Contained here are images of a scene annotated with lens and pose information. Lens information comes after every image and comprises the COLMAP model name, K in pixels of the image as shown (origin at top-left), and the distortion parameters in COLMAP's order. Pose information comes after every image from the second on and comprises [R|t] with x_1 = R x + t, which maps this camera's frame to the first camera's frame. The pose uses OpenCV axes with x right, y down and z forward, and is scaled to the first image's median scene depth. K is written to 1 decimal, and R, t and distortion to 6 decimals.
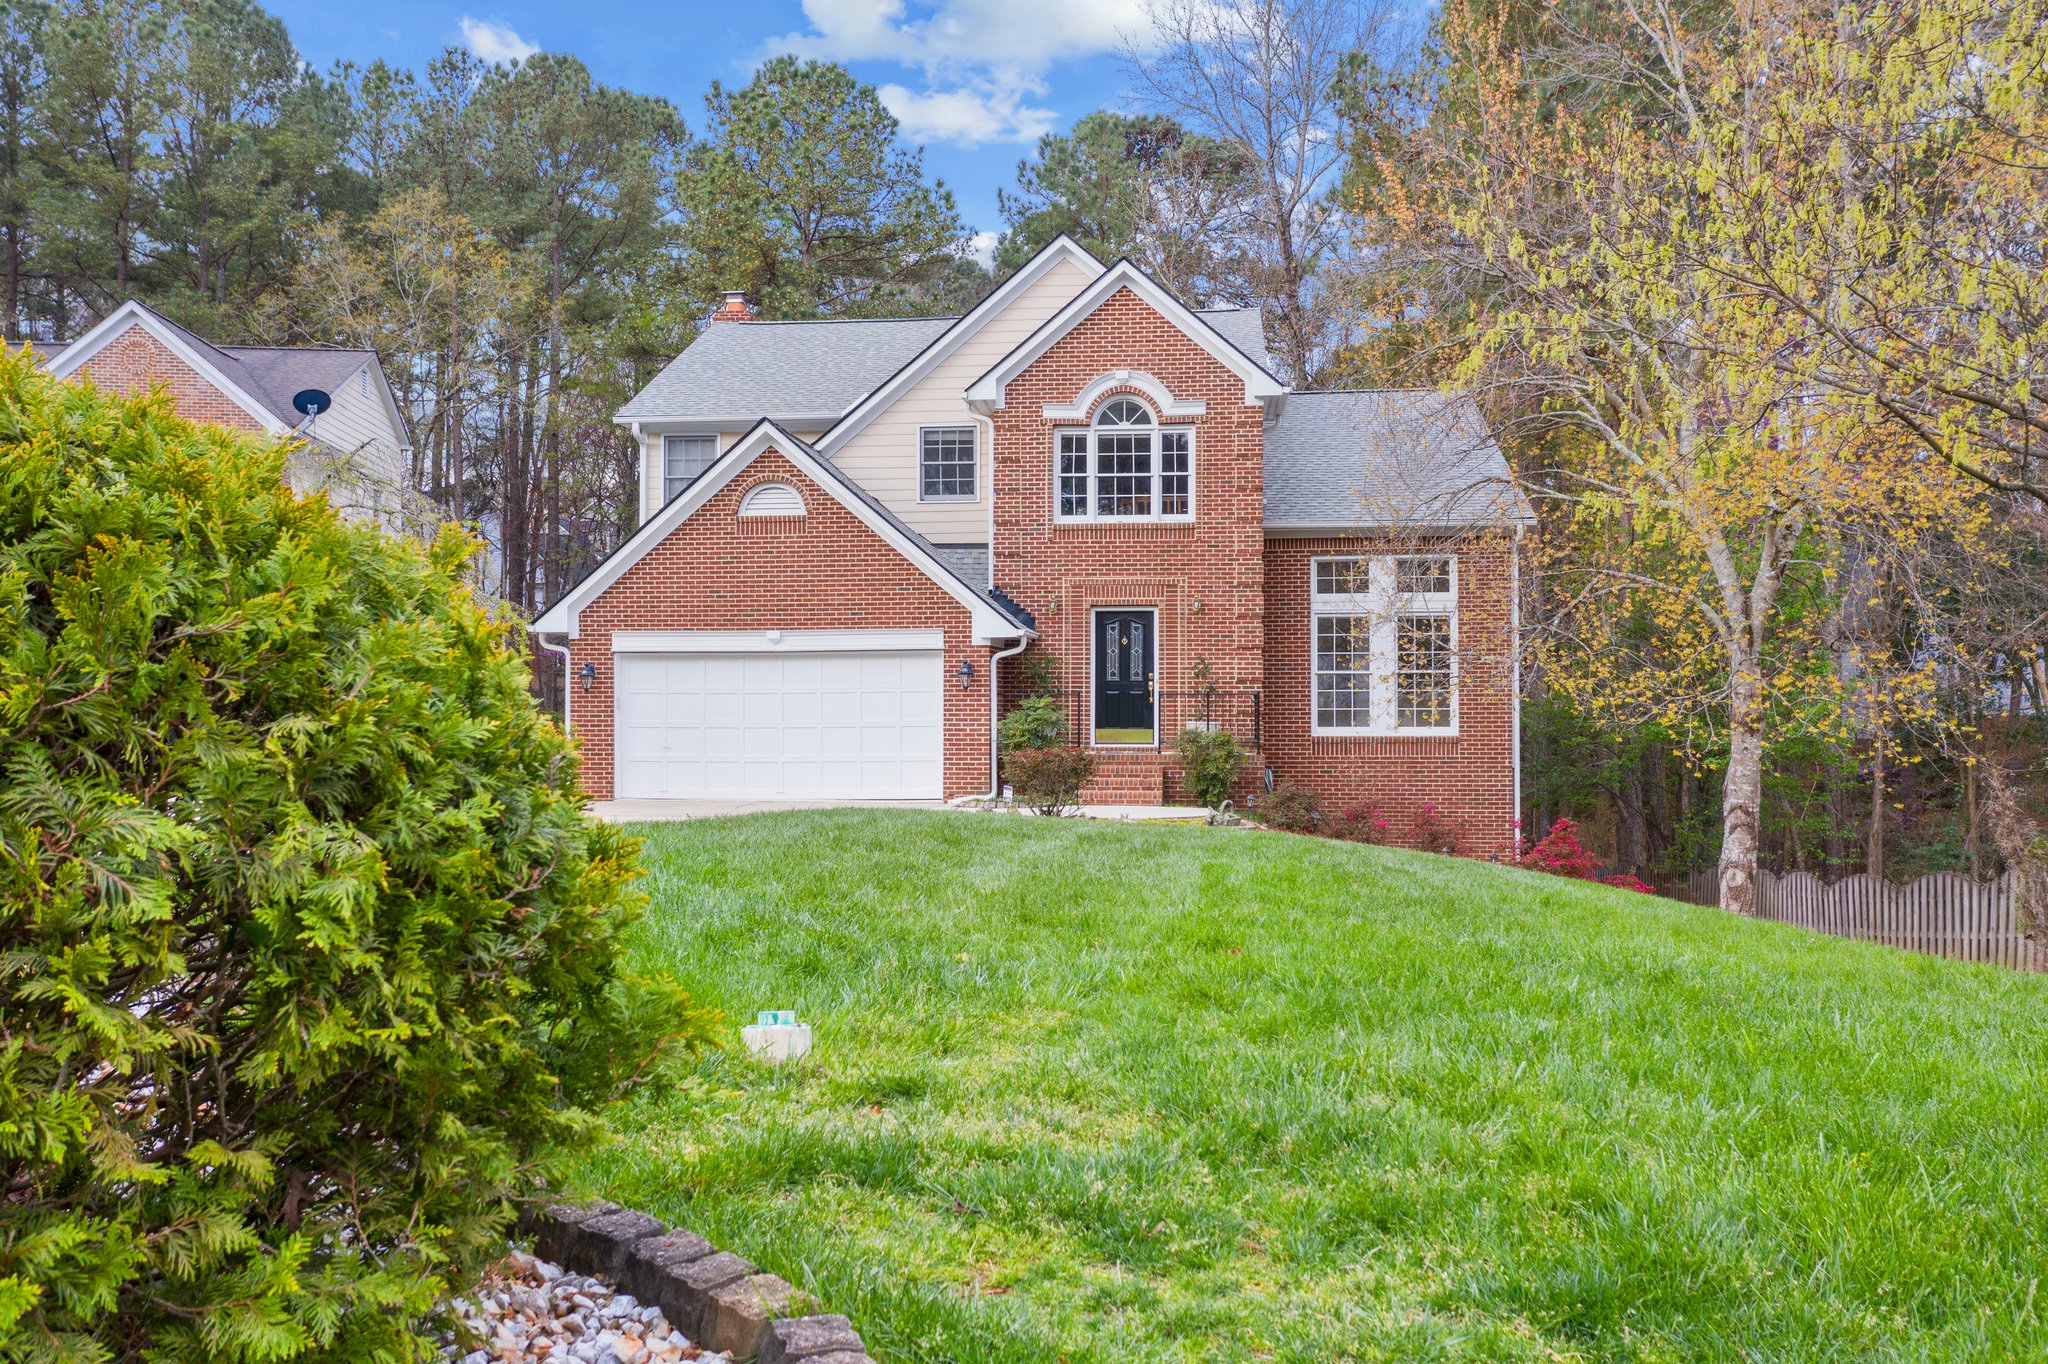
lens RADIAL K [[1645.0, 0, 1024.0], [0, 1645.0, 682.0], [0, 0, 1]] dist [0.000396, -0.003484]
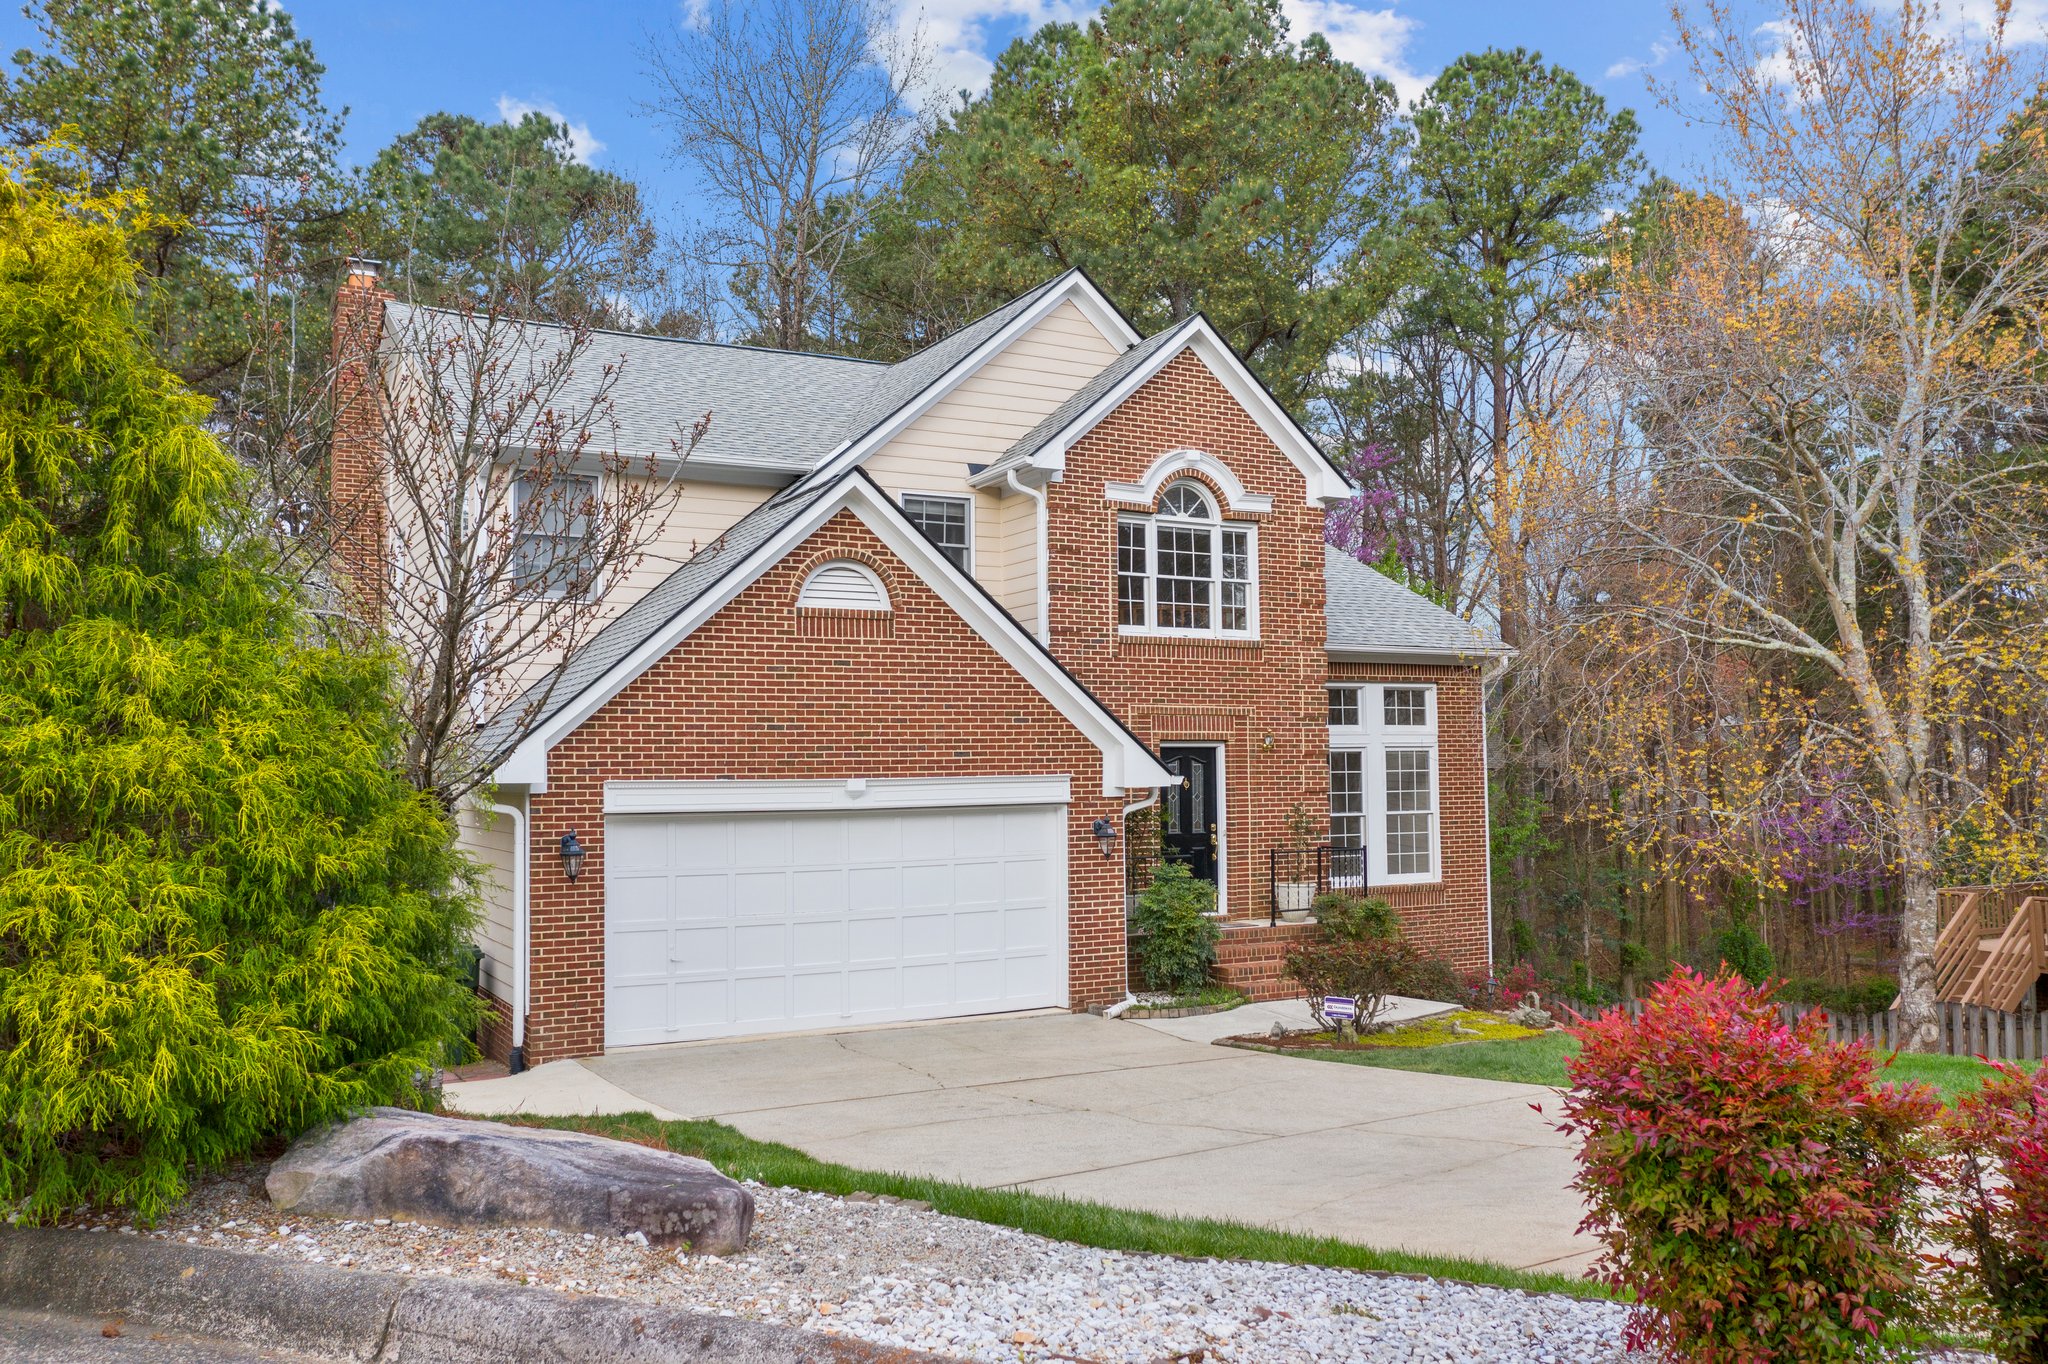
lens RADIAL K [[1645.0, 0, 1024.0], [0, 1645.0, 682.0], [0, 0, 1]] dist [0.000396, -0.003484]
pose [[0.817144, 0.023836, 0.575940, -0.468189], [0.003669, 0.998909, -0.046548, -0.037745], [-0.576421, 0.040149, 0.816166, 0.388849]]
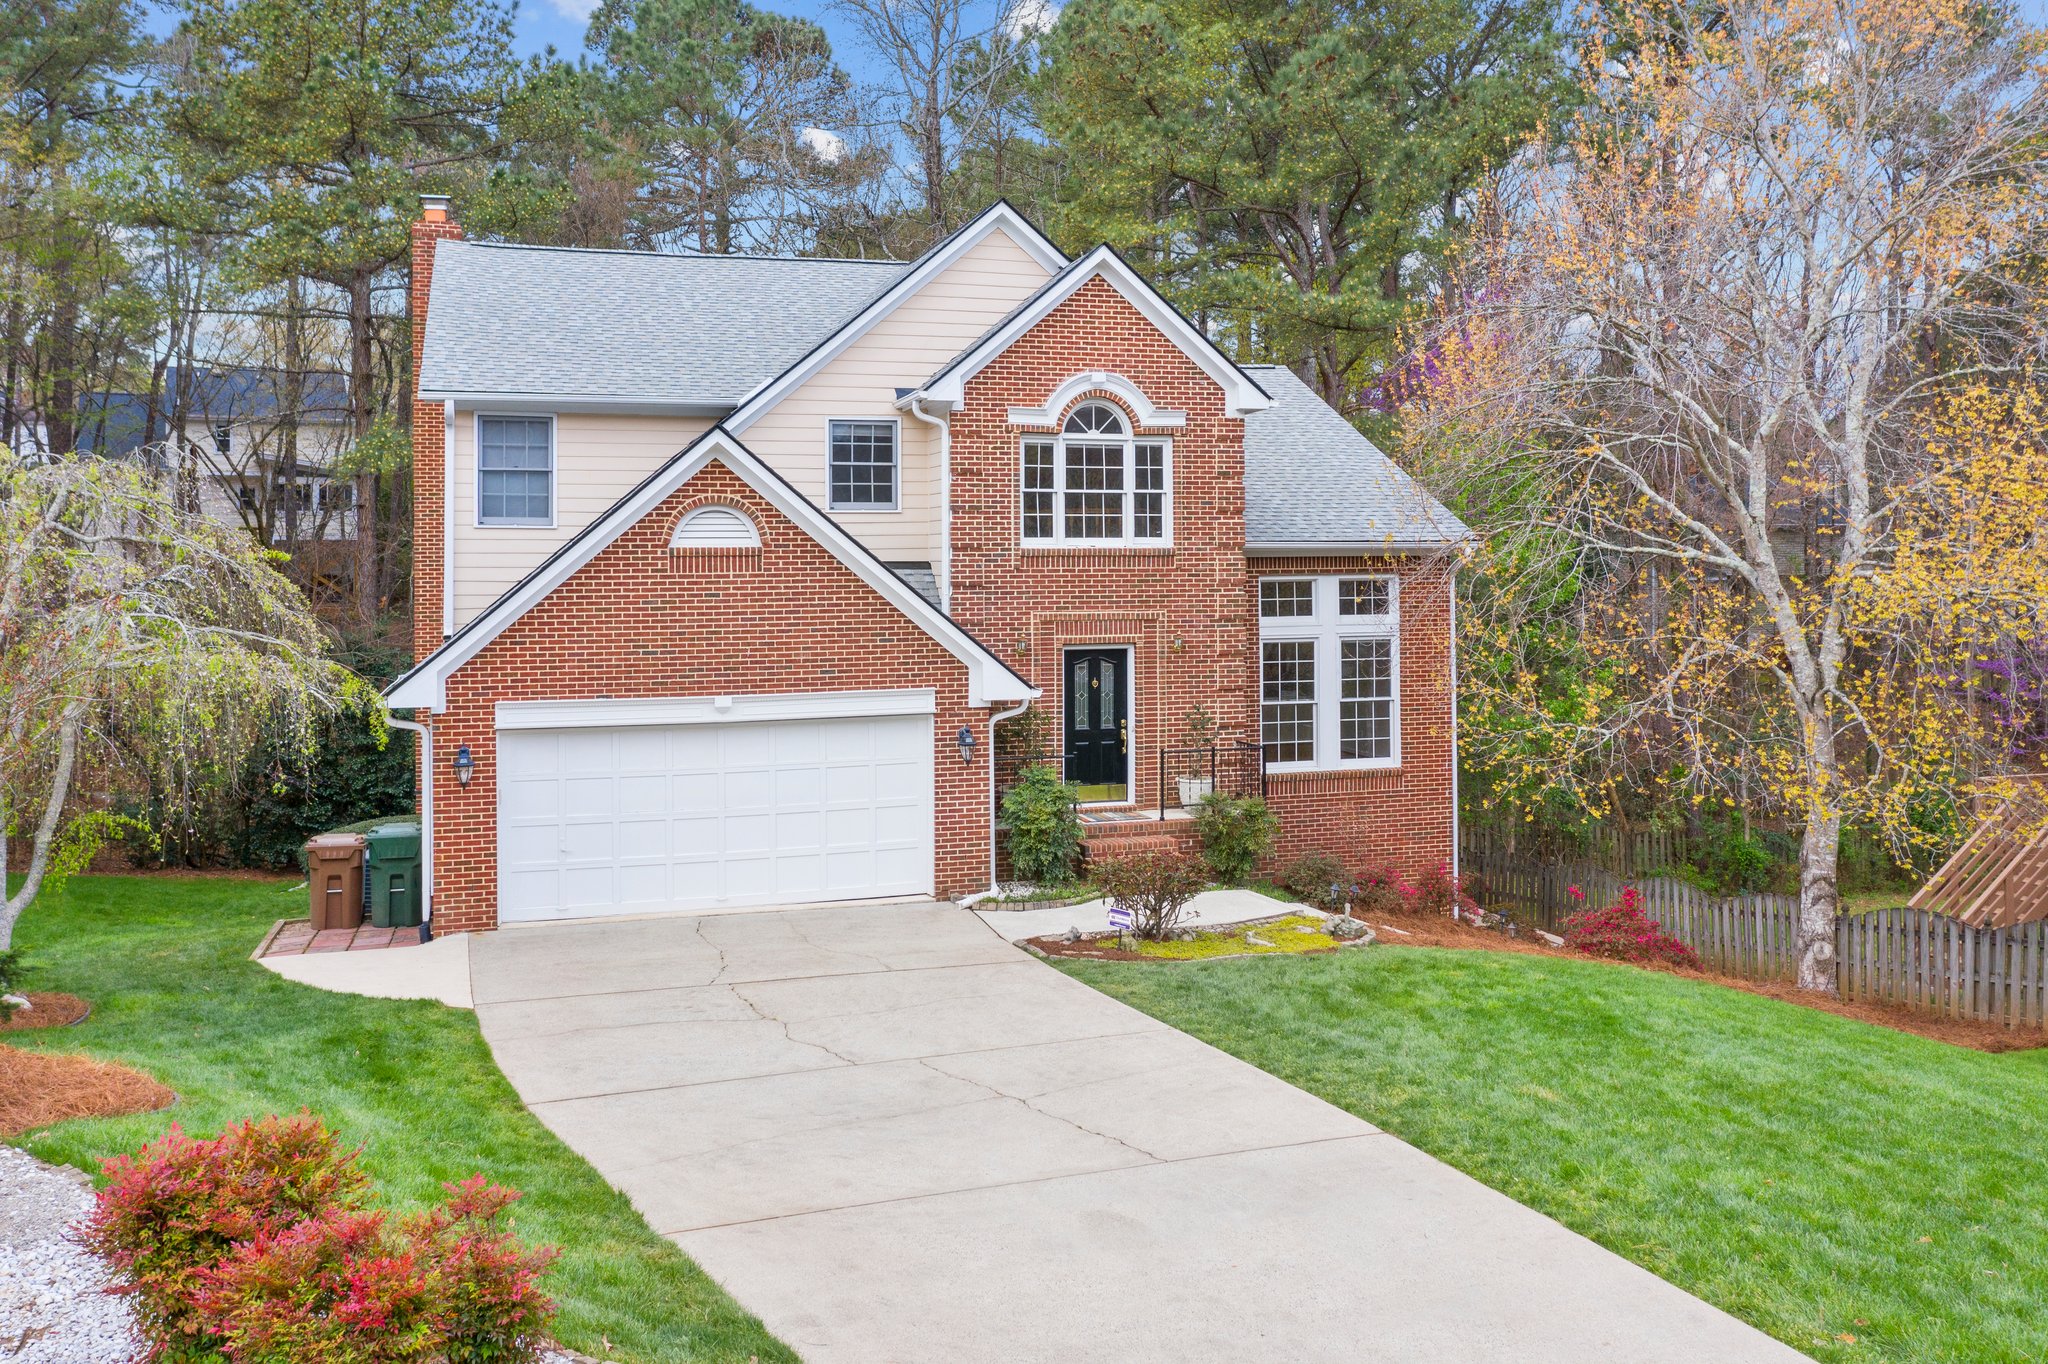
lens RADIAL K [[1688.0, 0, 1029.8], [0, 1688.0, 527.0], [0, 0, 1]] dist [0.001930, -0.007714]
pose [[0.917561, 0.000482, 0.397594, -0.323723], [-0.000032, 0.999999, -0.001140, -0.106397], [-0.397594, 0.001033, 0.917561, 0.199554]]
